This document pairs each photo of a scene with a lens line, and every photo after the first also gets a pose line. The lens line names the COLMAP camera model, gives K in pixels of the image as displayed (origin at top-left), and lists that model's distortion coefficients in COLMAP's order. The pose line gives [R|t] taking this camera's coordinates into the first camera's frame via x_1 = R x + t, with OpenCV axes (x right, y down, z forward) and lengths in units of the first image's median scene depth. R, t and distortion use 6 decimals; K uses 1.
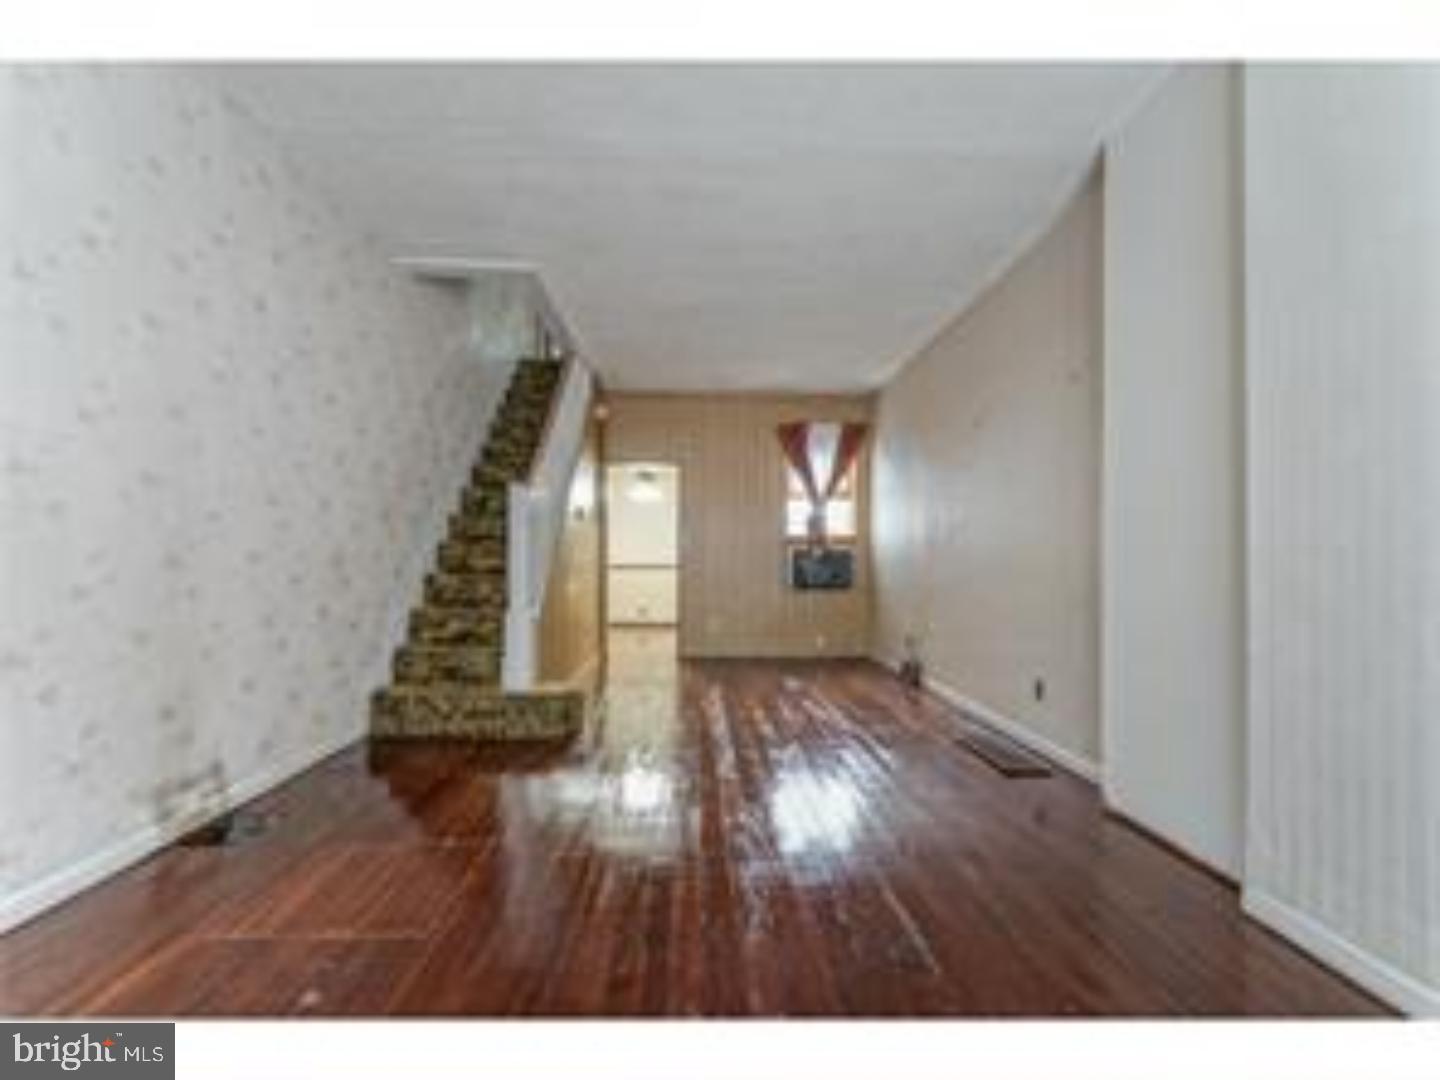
lens RADIAL K [[657.6, 0, 715.1], [0, 657.6, 545.3], [0, 0, 1]] dist [0.000324, 0.000287]
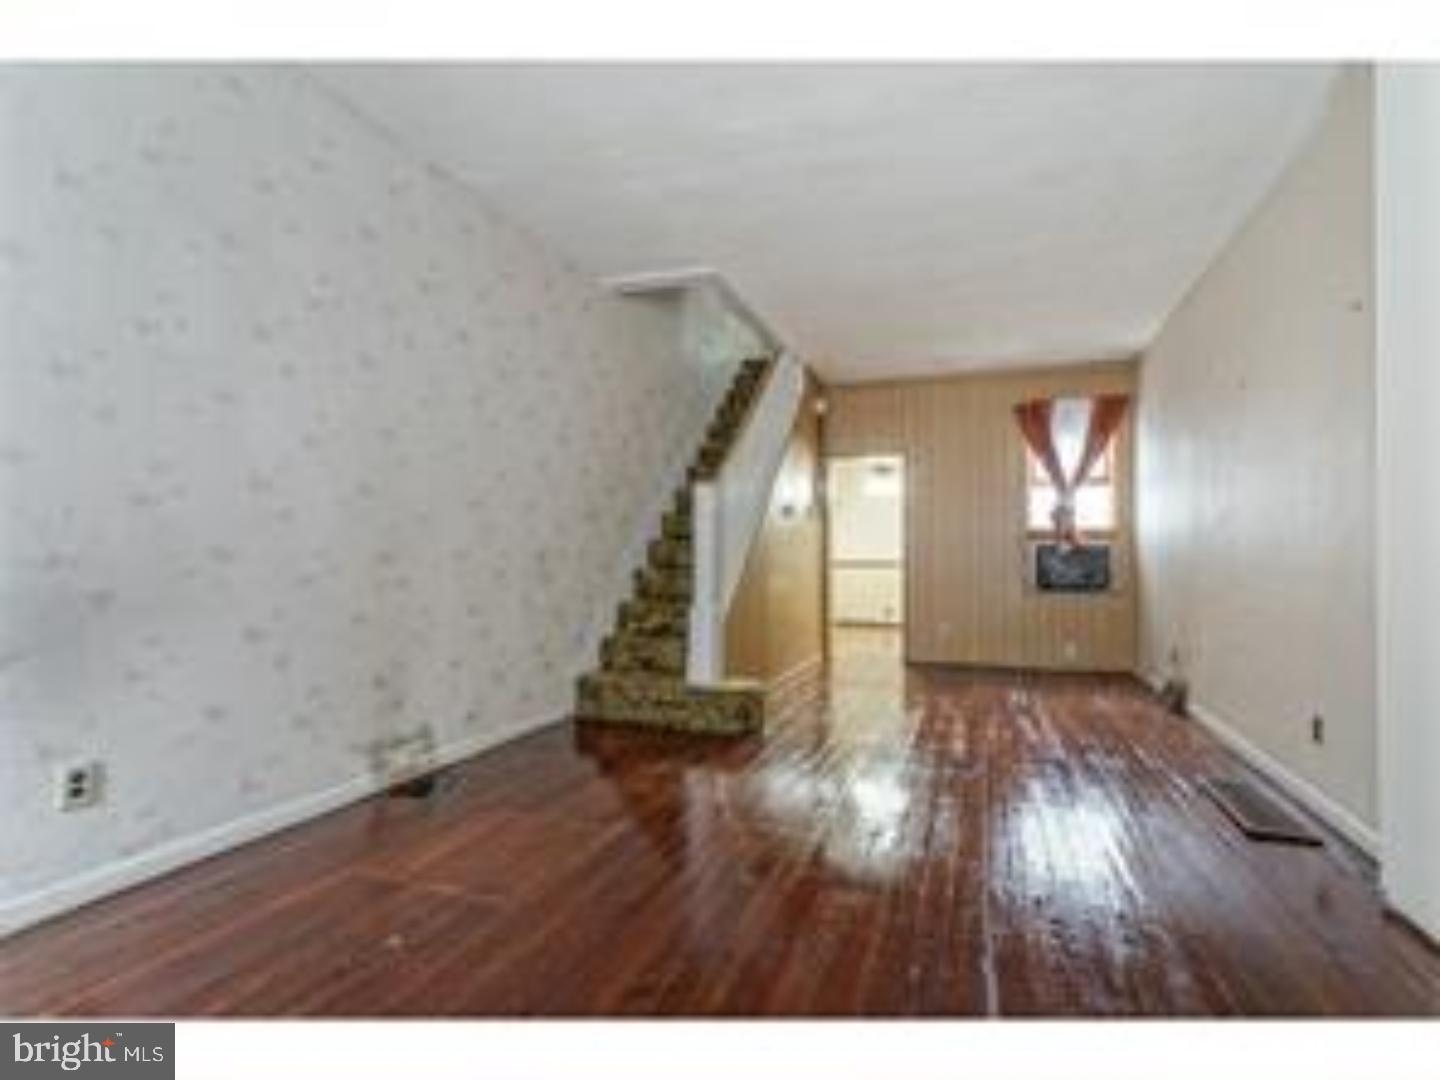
lens RADIAL K [[671.2, 0, 728.3], [0, 671.2, 537.3], [0, 0, 1]] dist [-0.003717, 0.000228]
pose [[0.934431, -0.010010, -0.356003, 0.099135], [0.007410, 0.999935, -0.008668, 0.001424], [0.356066, 0.005462, 0.934445, 0.033620]]
